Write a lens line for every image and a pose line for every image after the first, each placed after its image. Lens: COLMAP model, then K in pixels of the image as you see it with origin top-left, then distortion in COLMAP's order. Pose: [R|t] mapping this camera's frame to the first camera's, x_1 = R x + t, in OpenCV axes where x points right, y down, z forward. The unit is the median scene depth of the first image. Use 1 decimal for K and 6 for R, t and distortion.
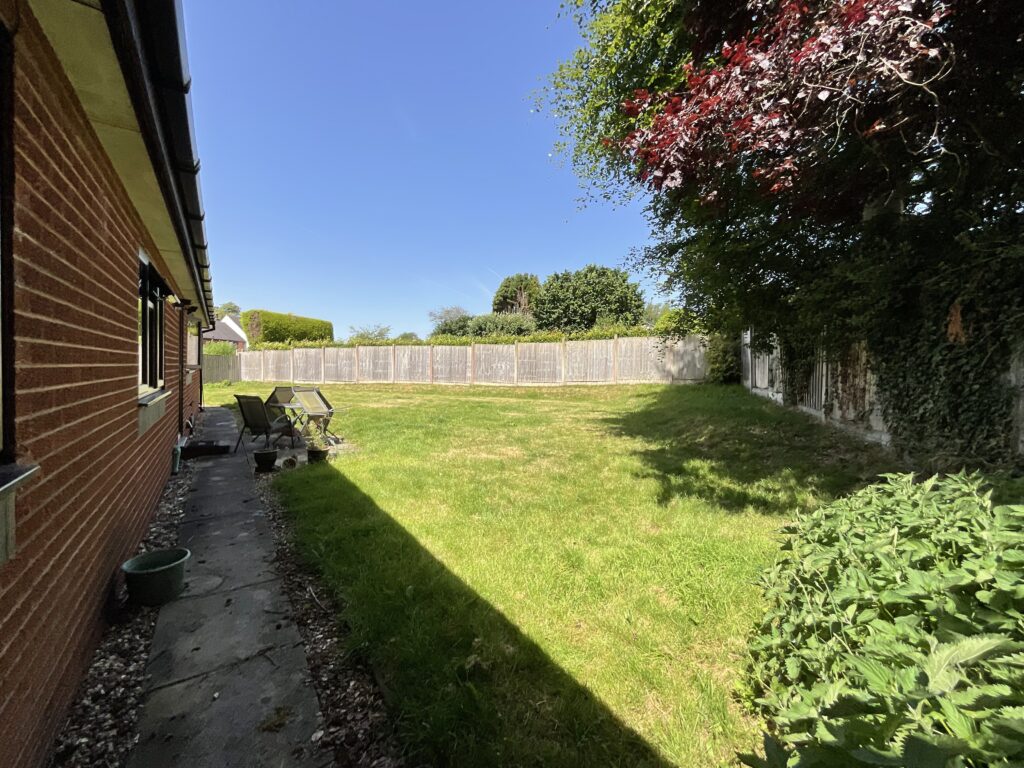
lens RADIAL K [[416.5, 0, 511.8], [0, 416.5, 379.5], [0, 0, 1]] dist [0.000275, 0.000113]
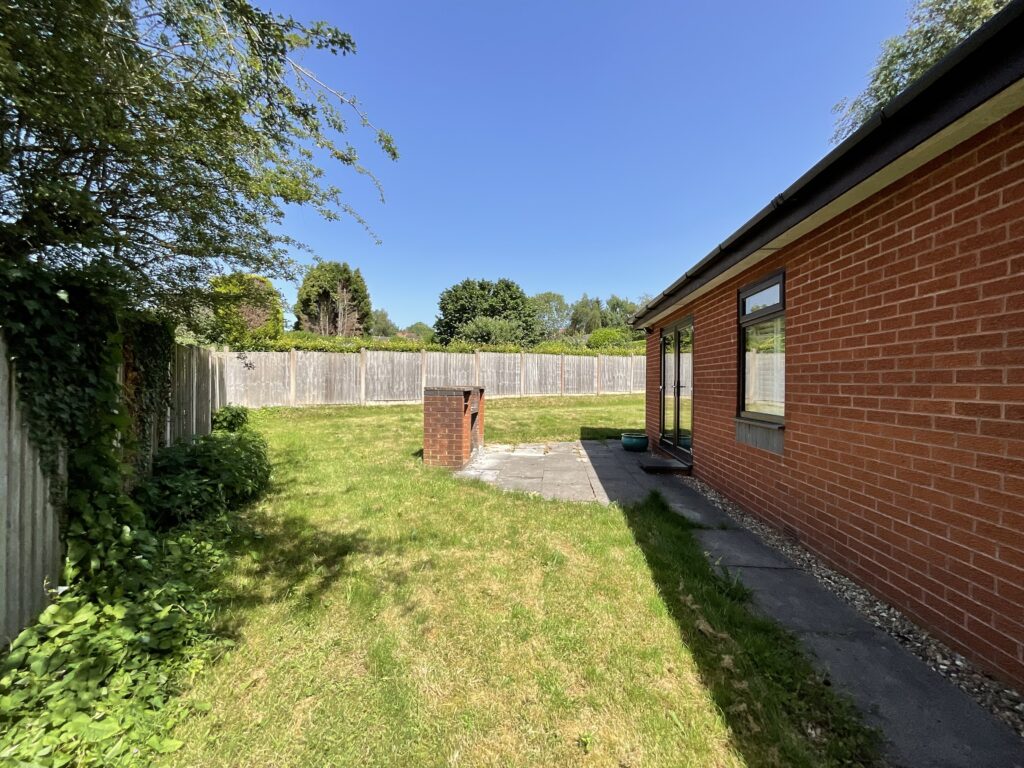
lens RADIAL K [[416.5, 0, 512.1], [0, 416.5, 382.7], [0, 0, 1]] dist [0.000275, 0.000113]
pose [[0.650613, -0.015075, 0.759260, -0.942997], [0.031311, 0.999485, -0.006986, -0.015383], [-0.758764, 0.028319, 0.650750, 0.464457]]
